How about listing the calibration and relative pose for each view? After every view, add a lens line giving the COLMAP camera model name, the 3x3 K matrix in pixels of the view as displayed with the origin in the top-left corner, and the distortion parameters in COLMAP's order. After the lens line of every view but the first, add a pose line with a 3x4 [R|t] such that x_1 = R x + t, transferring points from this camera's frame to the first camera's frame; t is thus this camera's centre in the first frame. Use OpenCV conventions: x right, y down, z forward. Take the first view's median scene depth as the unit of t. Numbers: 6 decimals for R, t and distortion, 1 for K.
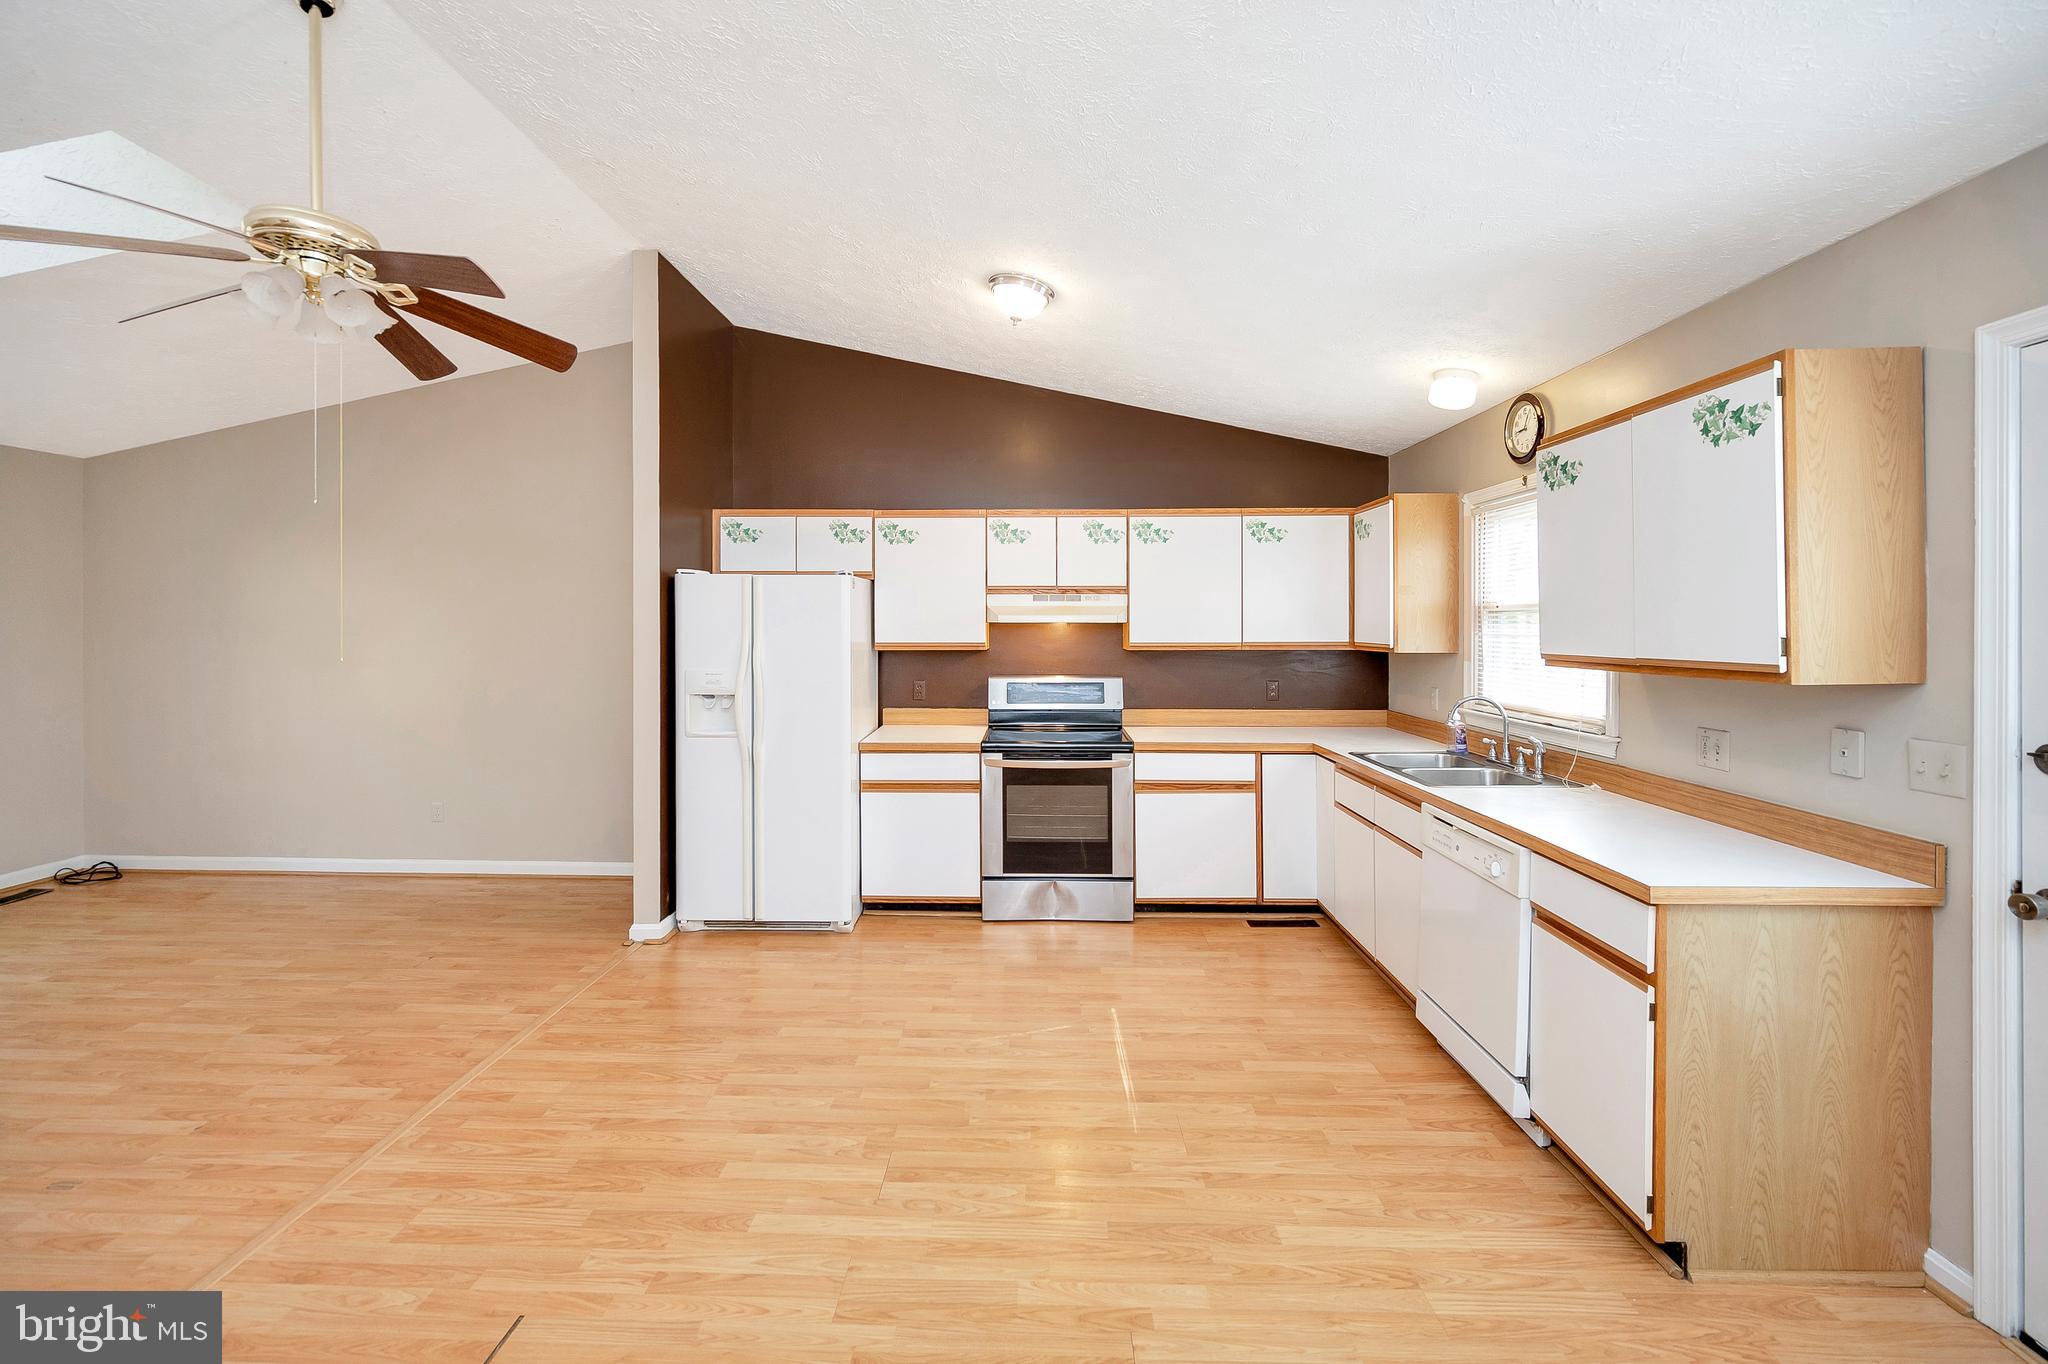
lens RADIAL K [[840.3, 0, 1017.9], [0, 840.3, 627.6], [0, 0, 1]] dist [0.000364, -0.000687]
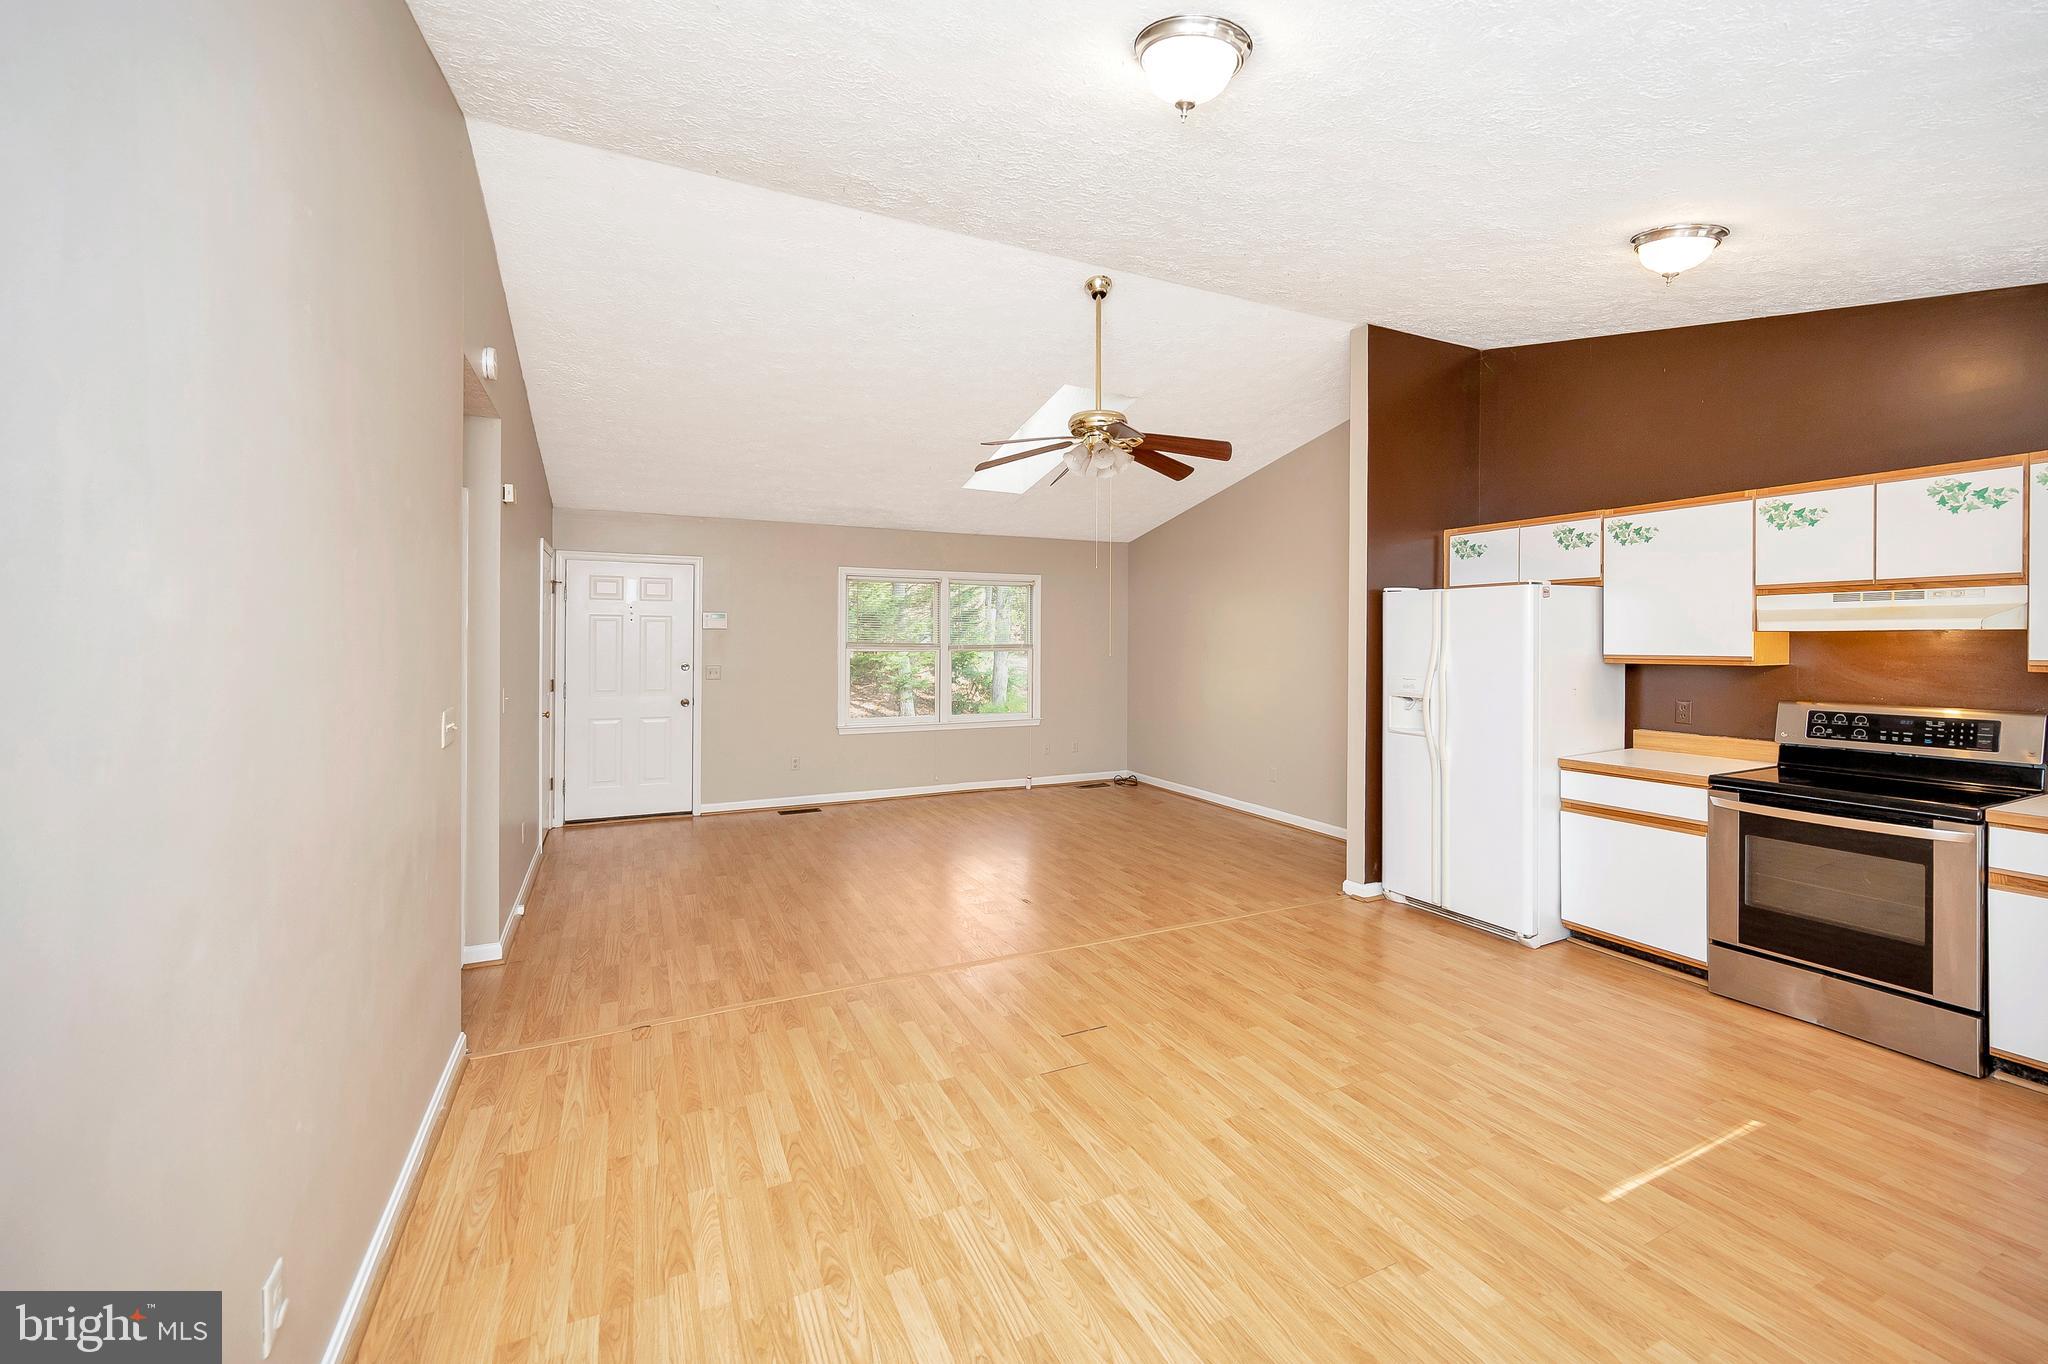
lens RADIAL K [[825.9, 0, 1006.8], [0, 825.9, 646.1], [0, 0, 1]] dist [0.000556, -0.000227]
pose [[0.439657, 0.005349, -0.898150, 0.399259], [-0.002558, 0.999986, 0.004703, 0.006657], [0.898162, 0.000229, 0.439664, 0.022808]]
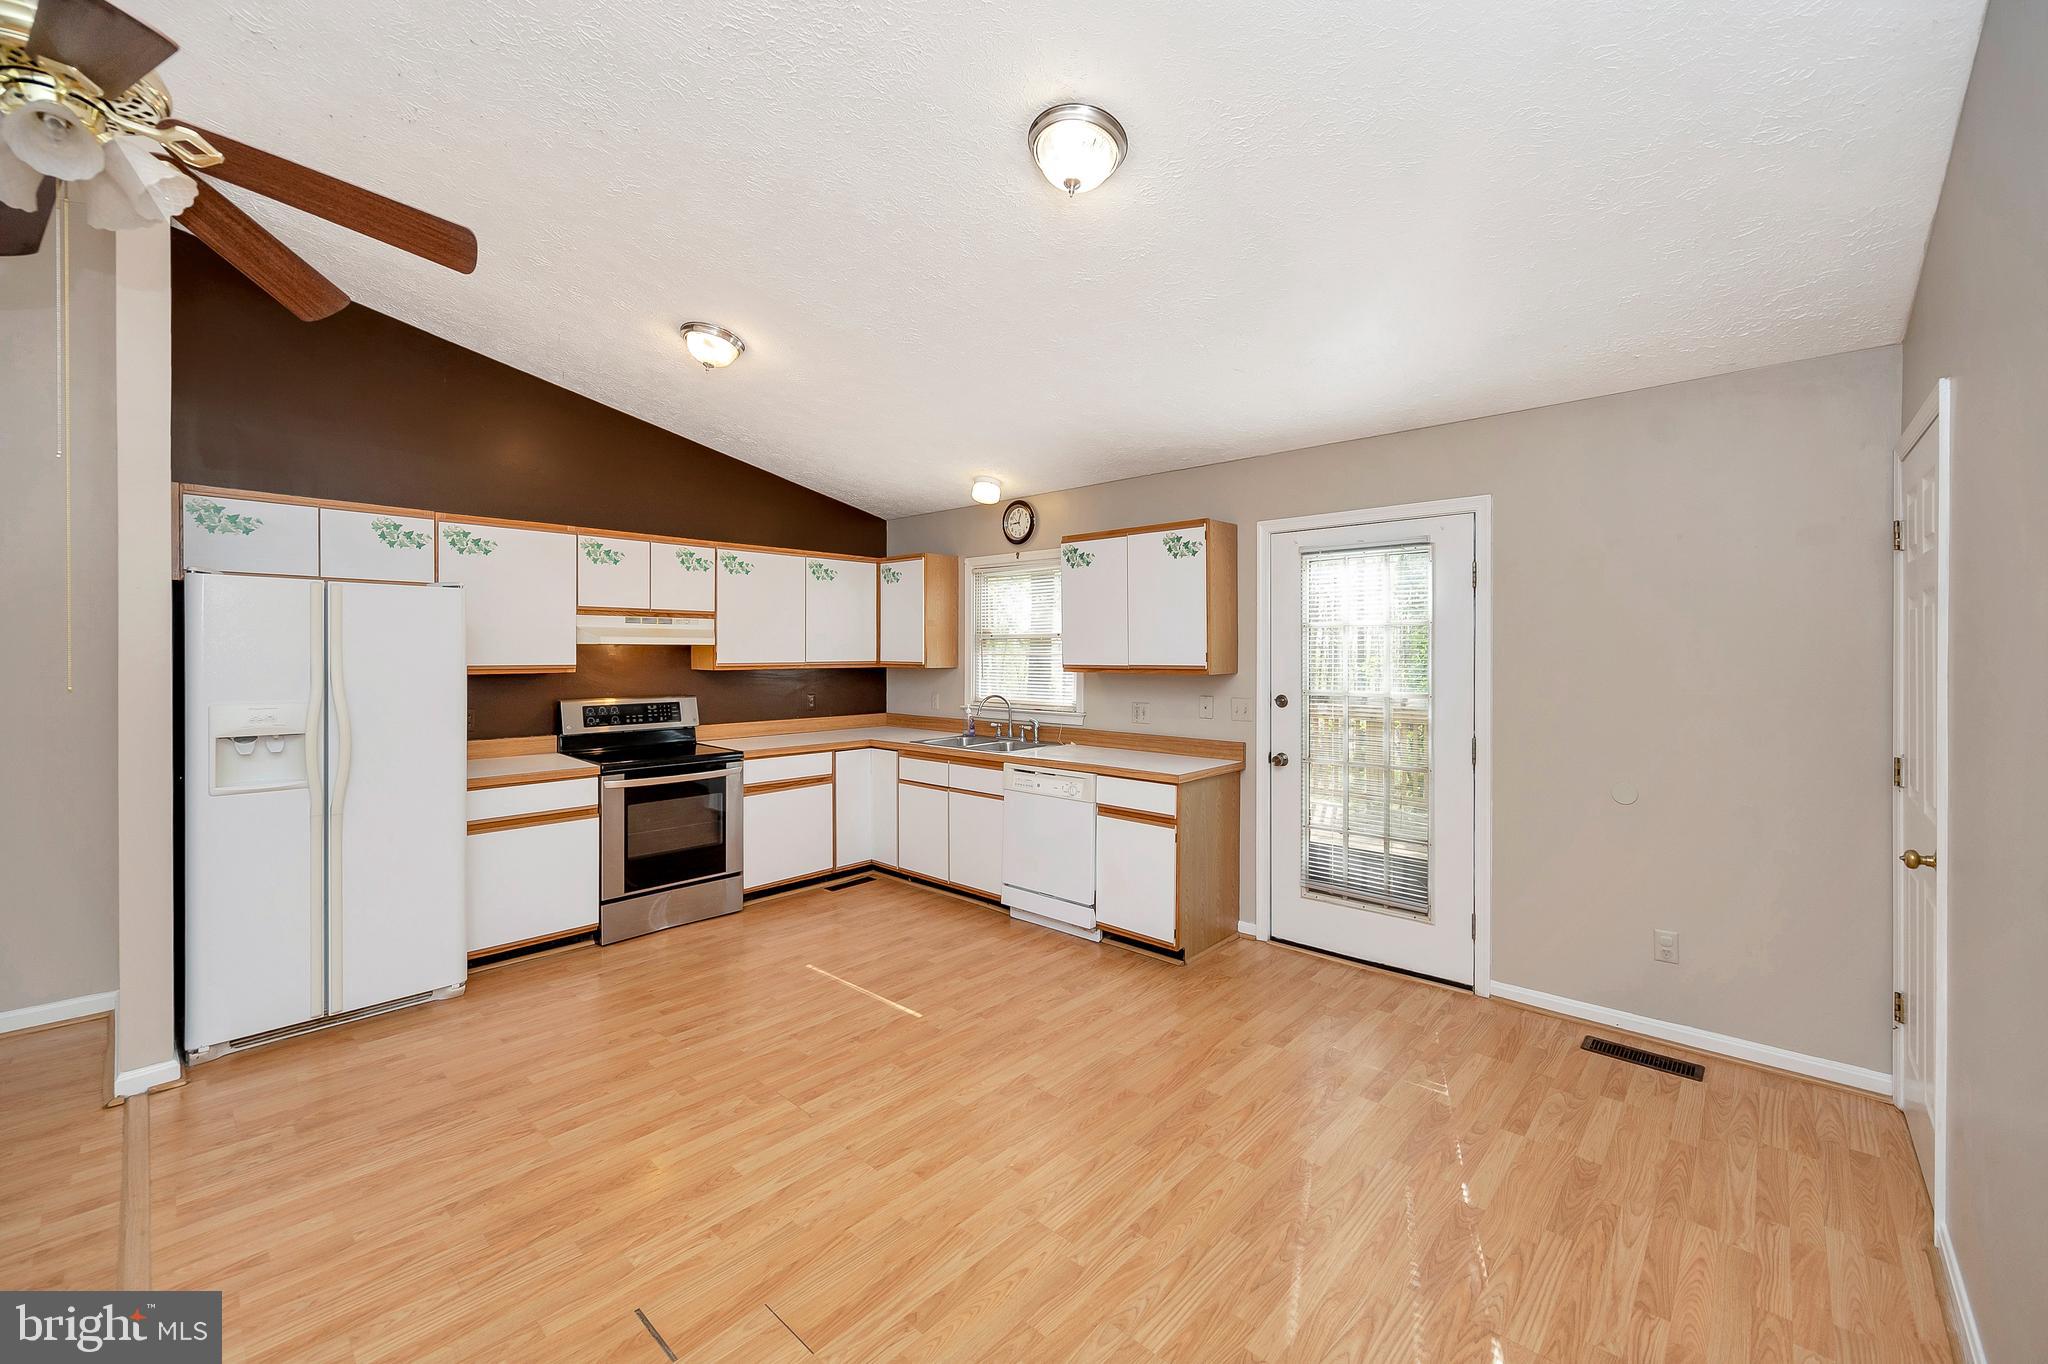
lens RADIAL K [[832.2, 0, 1024.9], [0, 832.2, 654.0], [0, 0, 1]] dist [-0.002834, -0.000354]
pose [[0.649218, -0.001159, 0.760601, -0.484498], [0.001330, 0.999999, 0.000389, 0.006485], [-0.760601, 0.000759, 0.649219, -0.011757]]
